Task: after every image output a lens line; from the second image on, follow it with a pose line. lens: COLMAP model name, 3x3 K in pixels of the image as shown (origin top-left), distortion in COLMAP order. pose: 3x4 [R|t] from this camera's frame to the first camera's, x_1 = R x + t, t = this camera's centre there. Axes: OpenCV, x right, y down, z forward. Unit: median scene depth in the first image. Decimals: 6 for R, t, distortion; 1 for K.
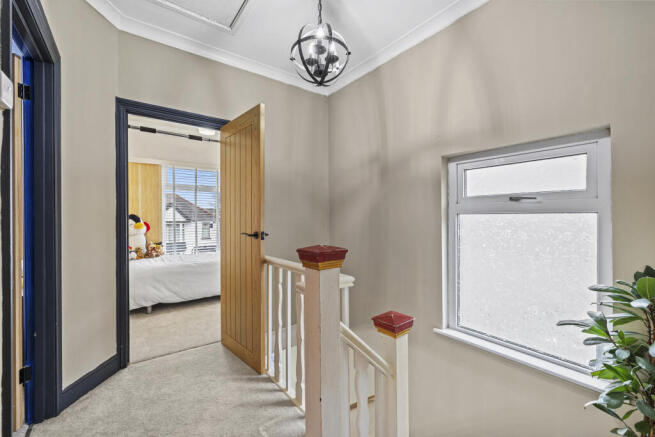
lens RADIAL K [[276.3, 0, 326.8], [0, 276.3, 216.6], [0, 0, 1]] dist [0.010903, 0.000040]
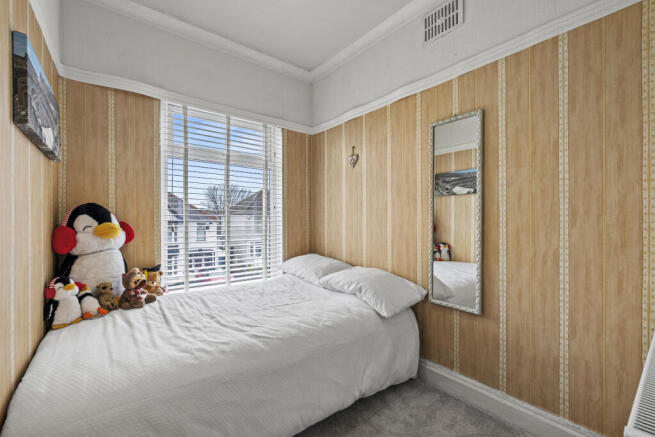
lens RADIAL K [[276.3, 0, 328.2], [0, 276.3, 221.4], [0, 0, 1]] dist [0.010903, 0.000040]
pose [[0.999152, 0.016105, 0.037887, -0.342993], [-0.016385, 0.999841, 0.007067, 0.010453], [-0.037768, -0.007682, 0.999257, 0.543185]]
